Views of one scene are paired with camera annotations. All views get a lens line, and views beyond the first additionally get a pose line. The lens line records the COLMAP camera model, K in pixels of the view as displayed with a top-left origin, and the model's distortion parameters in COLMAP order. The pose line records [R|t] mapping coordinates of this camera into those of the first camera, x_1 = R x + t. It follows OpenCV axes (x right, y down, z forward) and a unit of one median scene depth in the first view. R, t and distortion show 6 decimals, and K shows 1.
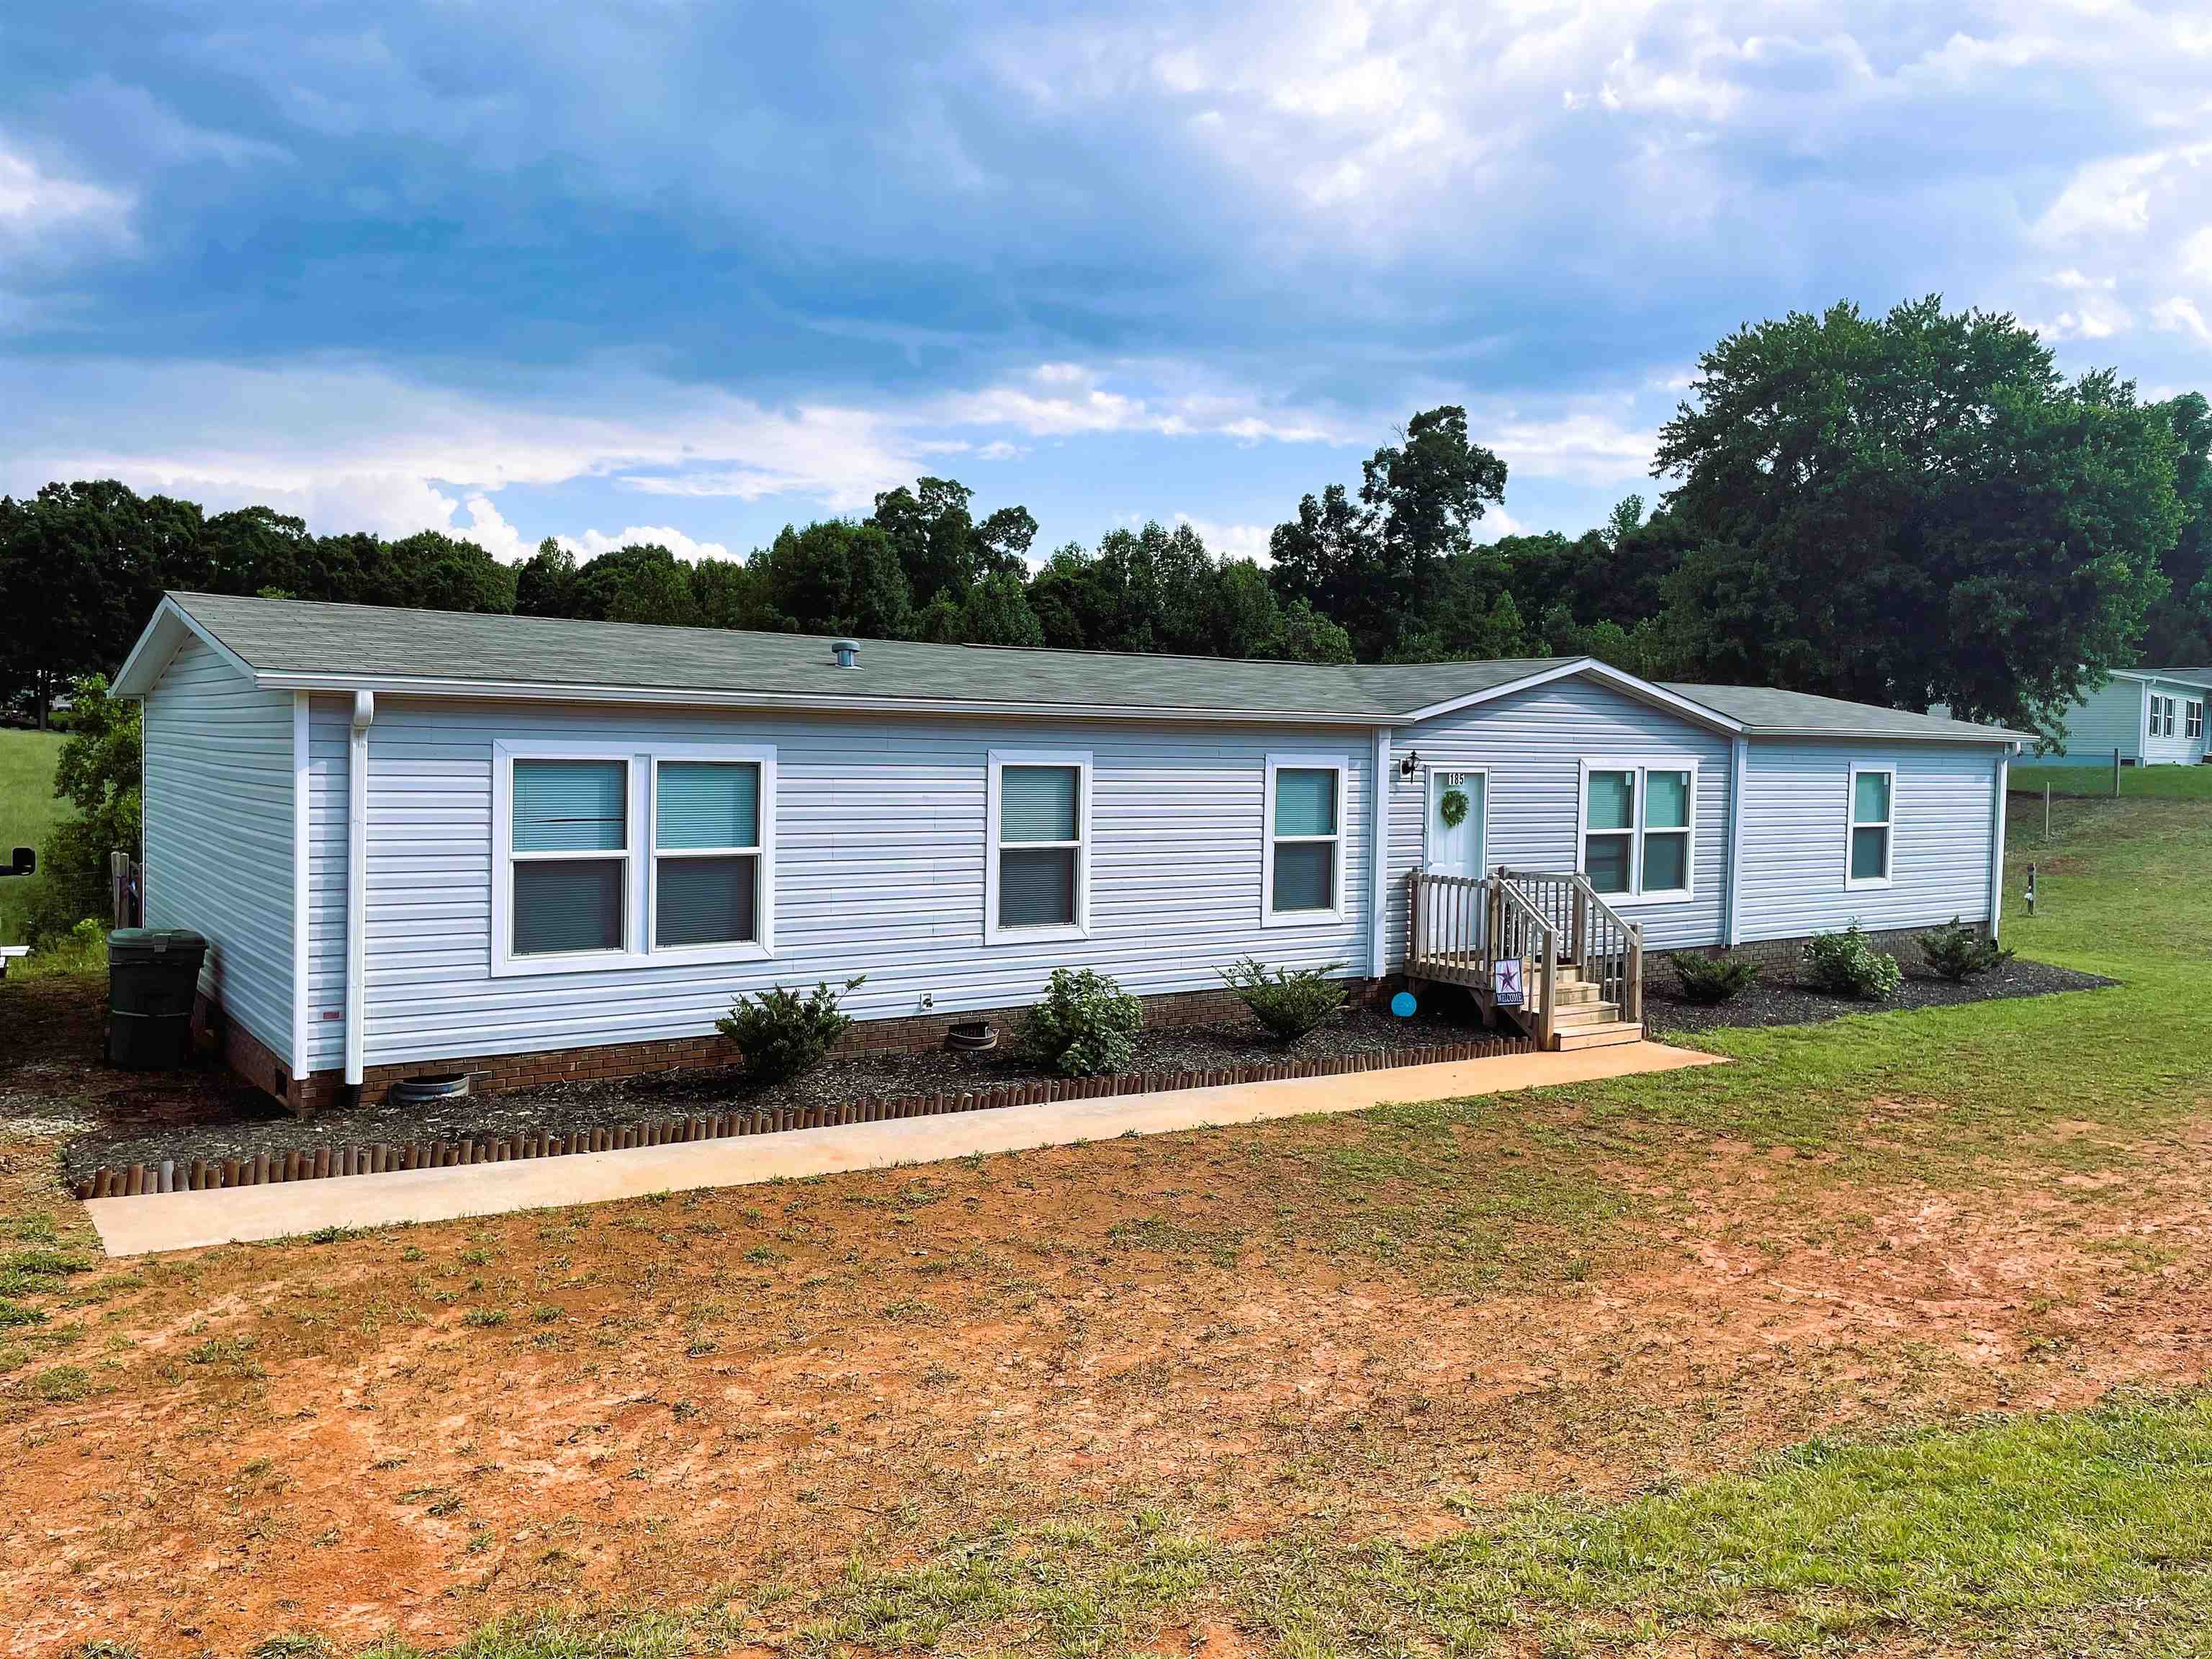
lens RADIAL K [[1675.9, 0, 1115.4], [0, 1675.9, 831.2], [0, 0, 1]] dist [0.089452, -0.125086]
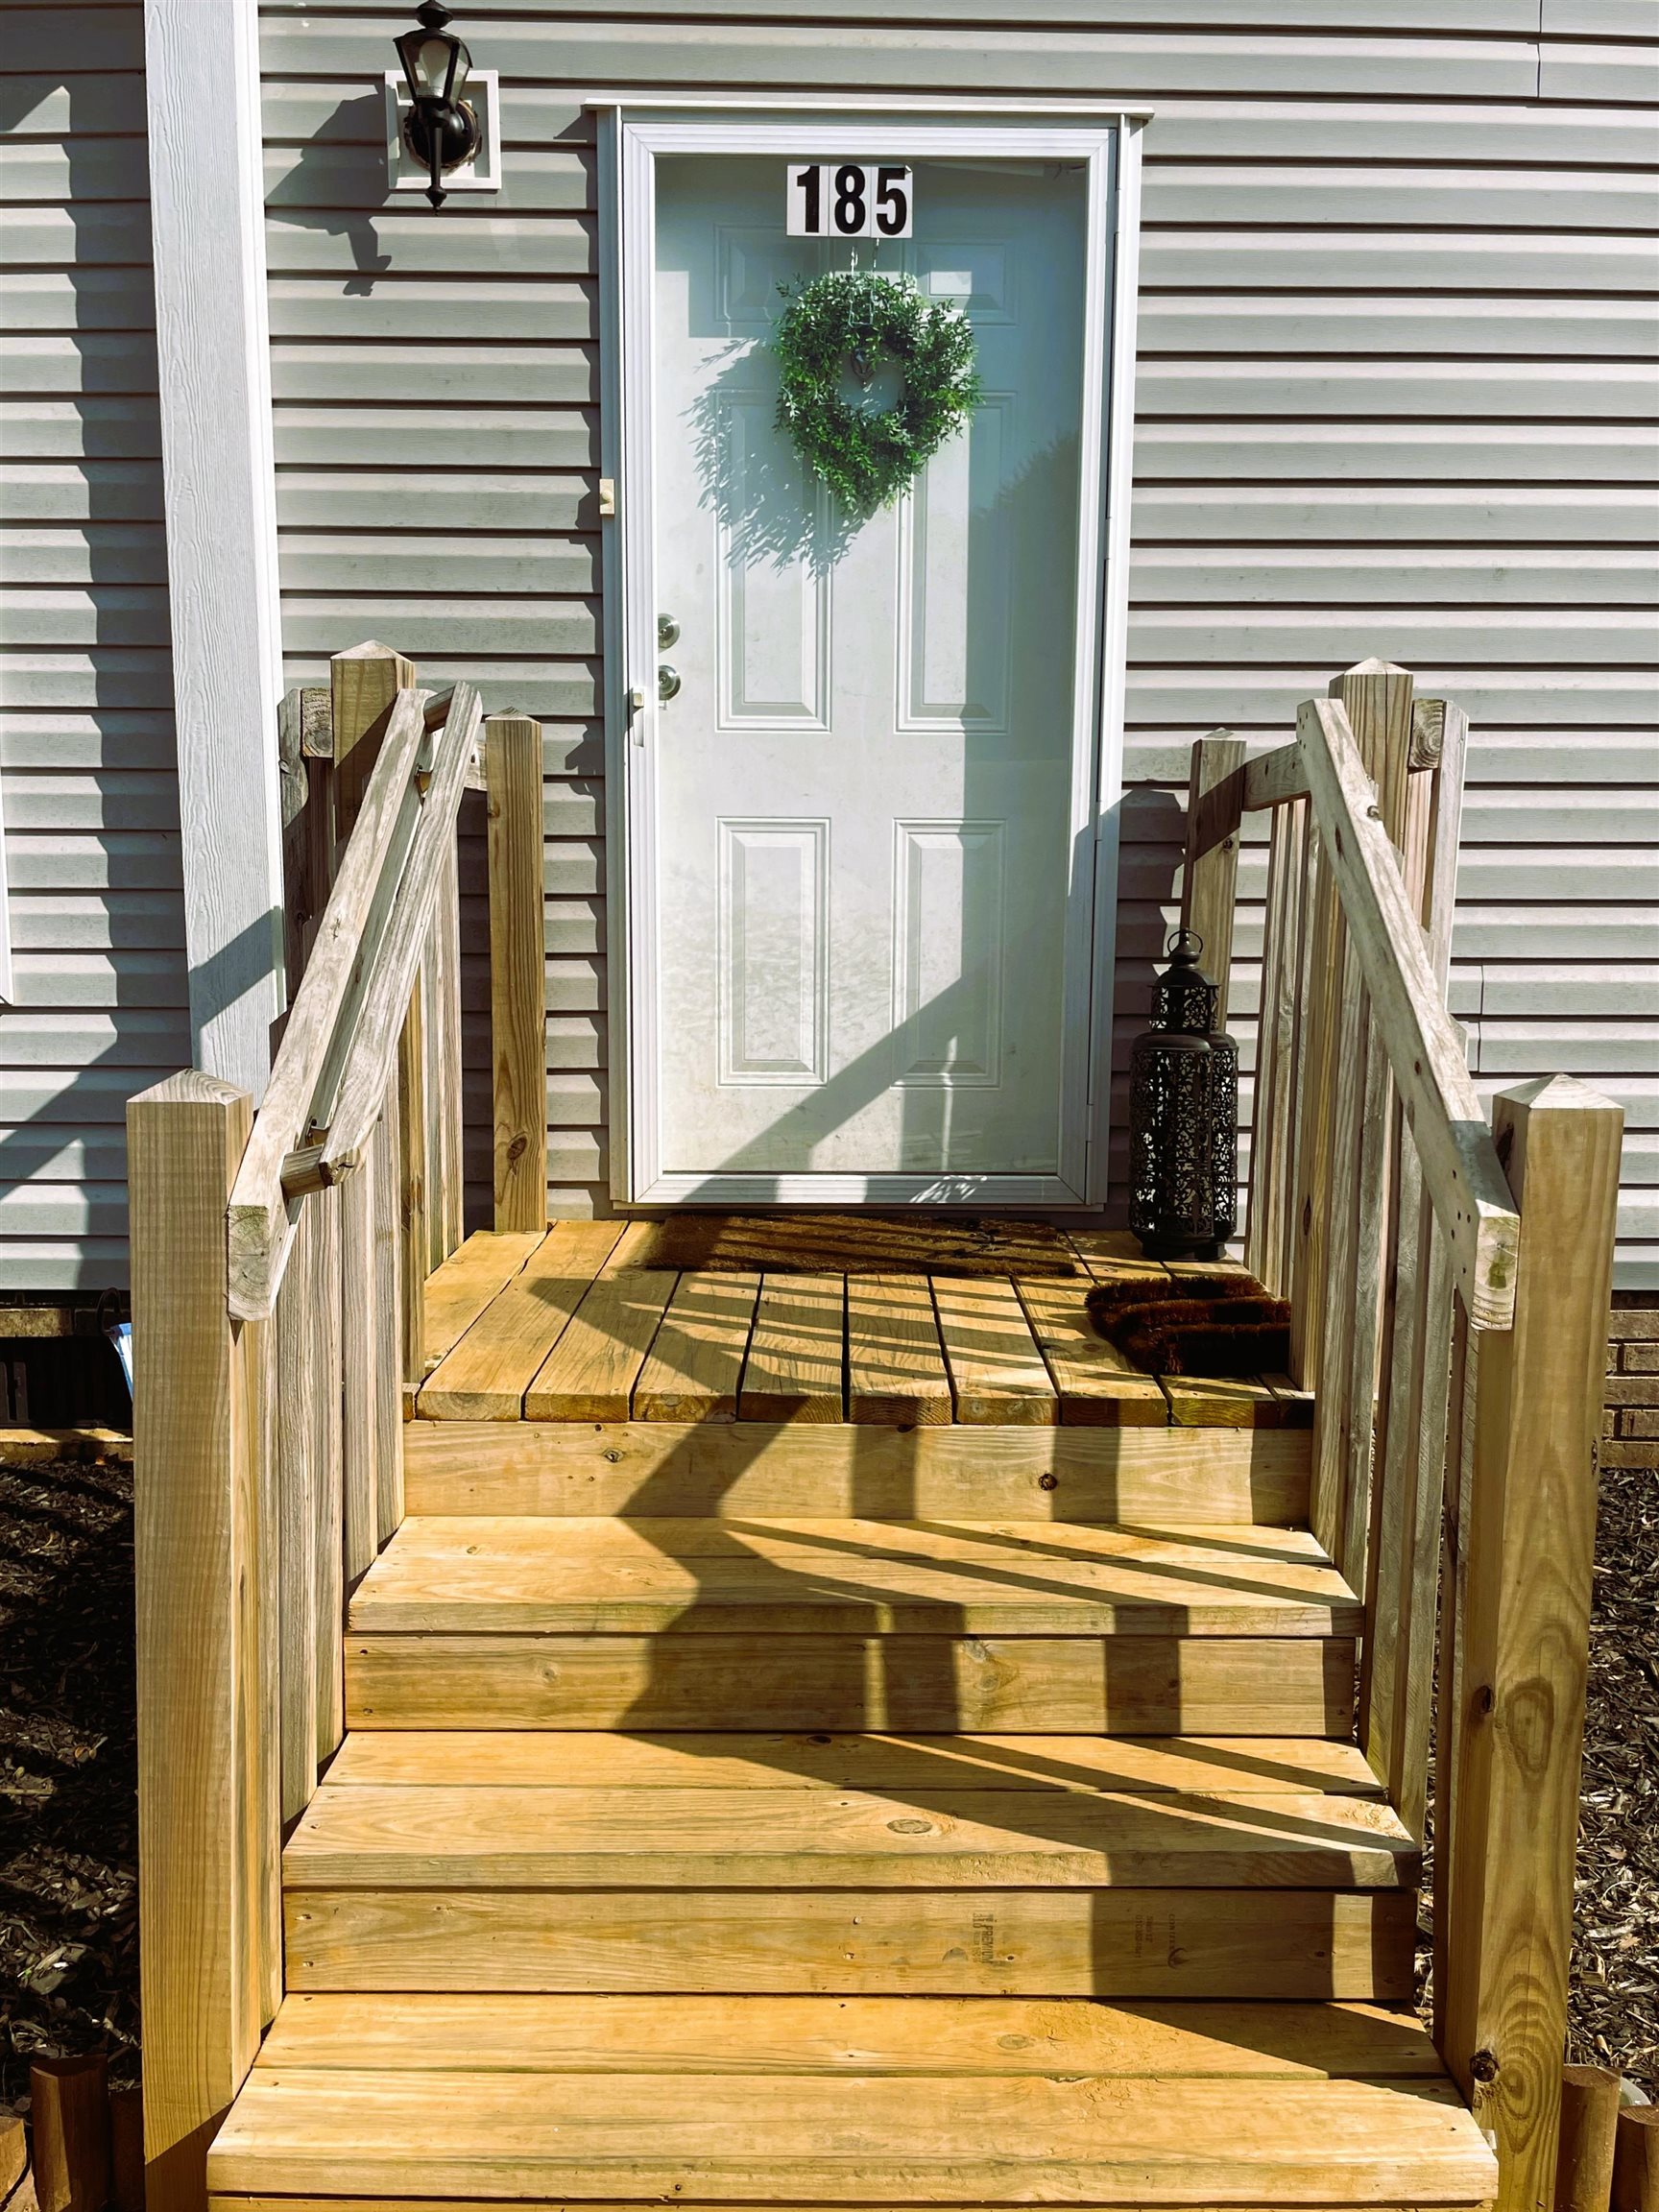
lens RADIAL K [[1675.9, 0, 836.5], [0, 1675.9, 1144.7], [0, 0, 1]] dist [0.089452, -0.125086]
pose [[0.823684, 0.080556, -0.561298, 0.053021], [-0.024073, 0.993933, 0.107321, 0.007838], [0.566538, -0.074887, 0.820626, 0.147270]]
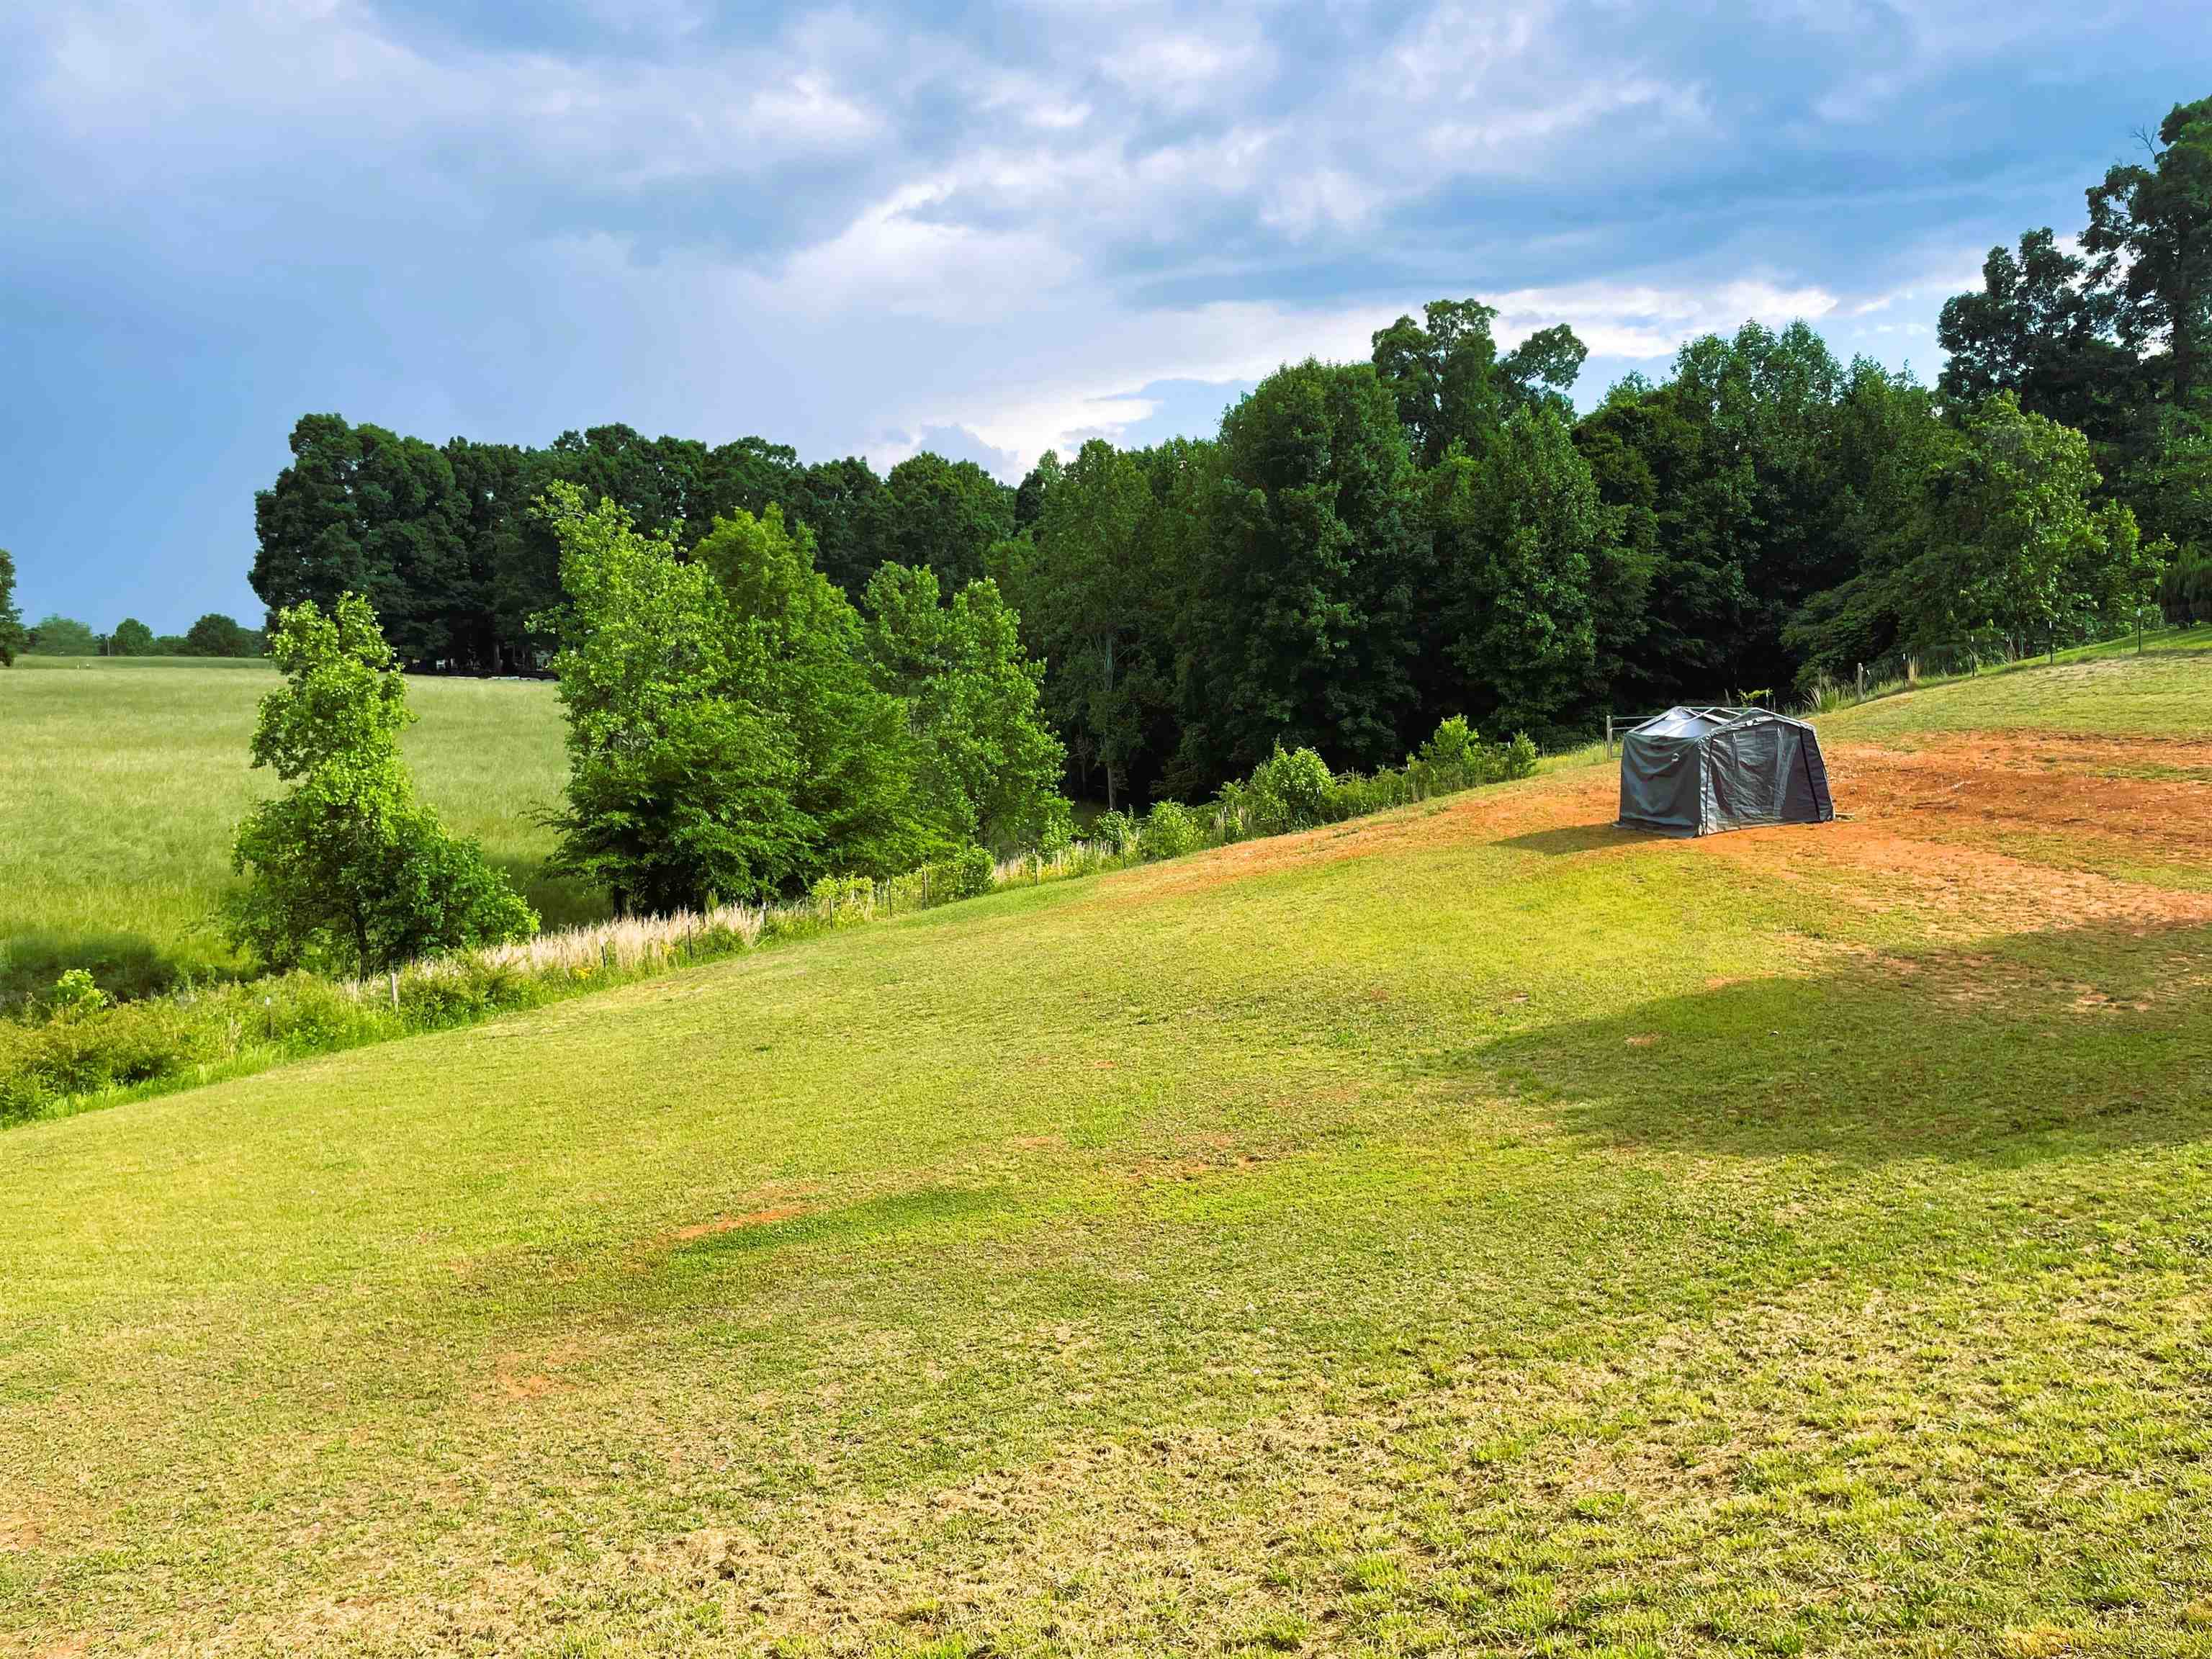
lens RADIAL K [[1675.9, 0, 1120.0], [0, 1675.9, 832.9], [0, 0, 1]] dist [0.089452, -0.125086]
pose [[0.948634, -0.017646, -0.315883, -0.010386], [0.034109, 0.998328, 0.046663, -0.007832], [0.314532, -0.055041, 0.947650, 0.239159]]
